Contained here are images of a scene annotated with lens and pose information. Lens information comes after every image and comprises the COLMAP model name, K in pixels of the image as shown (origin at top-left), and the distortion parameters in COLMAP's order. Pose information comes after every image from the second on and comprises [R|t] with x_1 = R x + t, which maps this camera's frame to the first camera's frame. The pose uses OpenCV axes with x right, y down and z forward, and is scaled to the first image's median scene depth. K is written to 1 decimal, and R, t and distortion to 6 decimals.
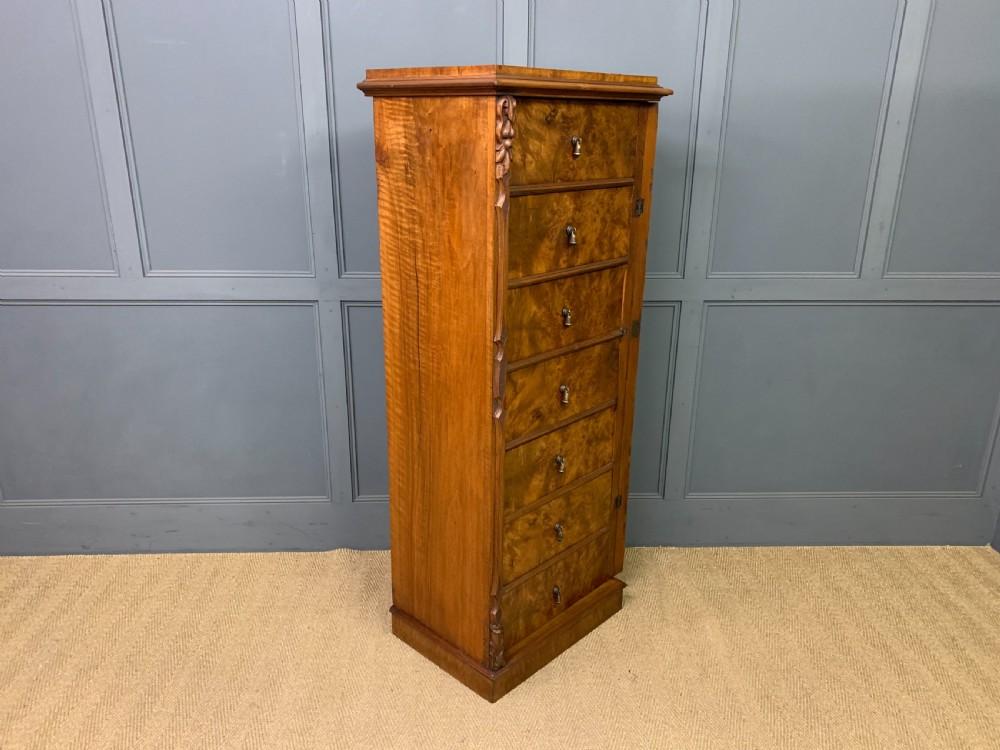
lens RADIAL K [[765.8, 0, 500.2], [0, 765.8, 382.1], [0, 0, 1]] dist [0.063492, -0.065198]
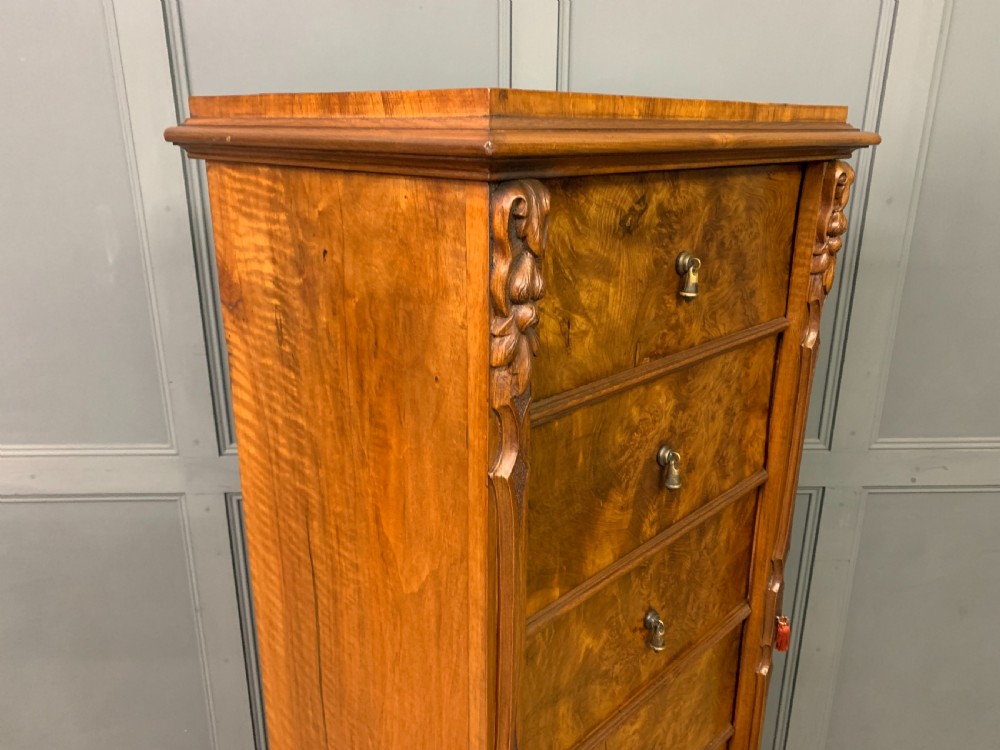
lens RADIAL K [[765.8, 0, 499.1], [0, 765.8, 376.1], [0, 0, 1]] dist [0.063492, -0.065198]
pose [[0.999958, -0.003623, -0.008403, 0.000500], [0.003447, 0.999777, -0.020852, -0.227648], [0.008477, 0.020822, 0.999747, 0.545626]]
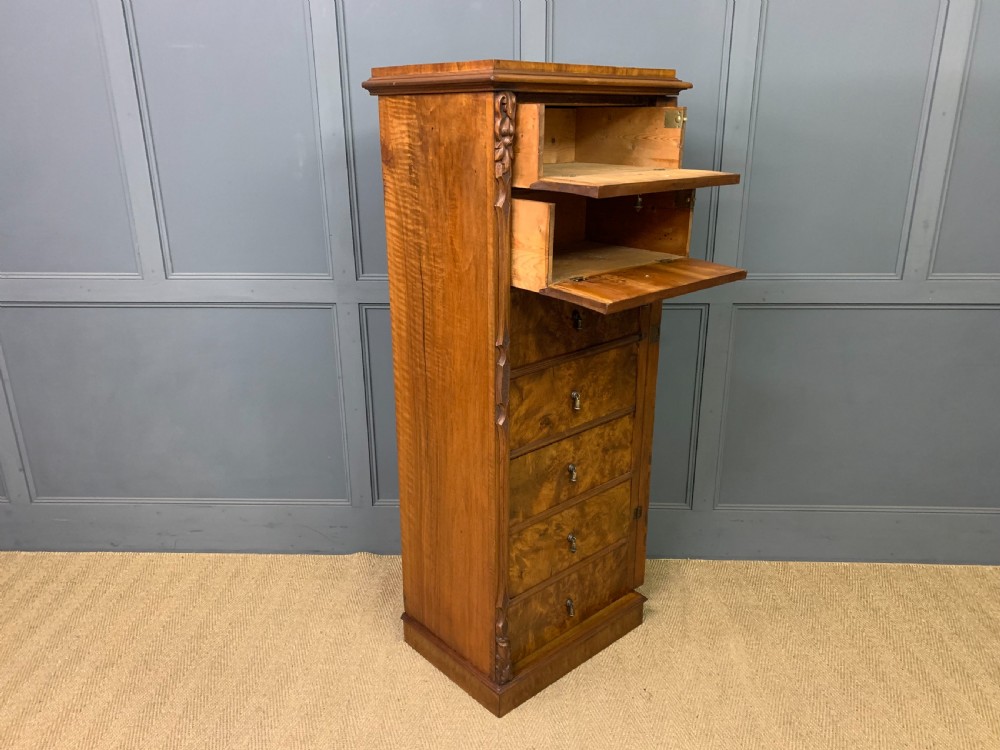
lens RADIAL K [[765.8, 0, 500.3], [0, 765.8, 382.3], [0, 0, 1]] dist [0.063492, -0.065198]
pose [[0.997262, 0.009352, -0.073361, 0.061825], [-0.009384, 0.999956, -0.000095, -0.006548], [0.073357, 0.000783, 0.997305, 0.032159]]
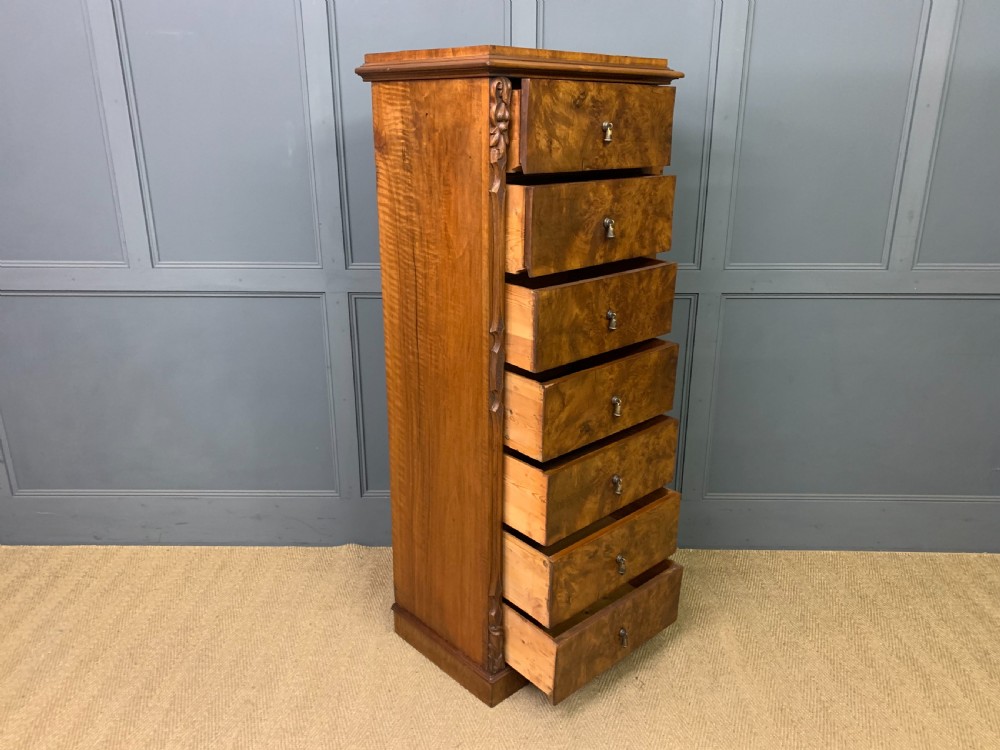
lens RADIAL K [[765.8, 0, 499.9], [0, 765.8, 371.8], [0, 0, 1]] dist [0.063492, -0.065198]
pose [[0.998729, 0.008018, -0.049763, 0.047182], [-0.008506, 0.999918, -0.009596, 0.005331], [0.049681, 0.010007, 0.998715, 0.032807]]
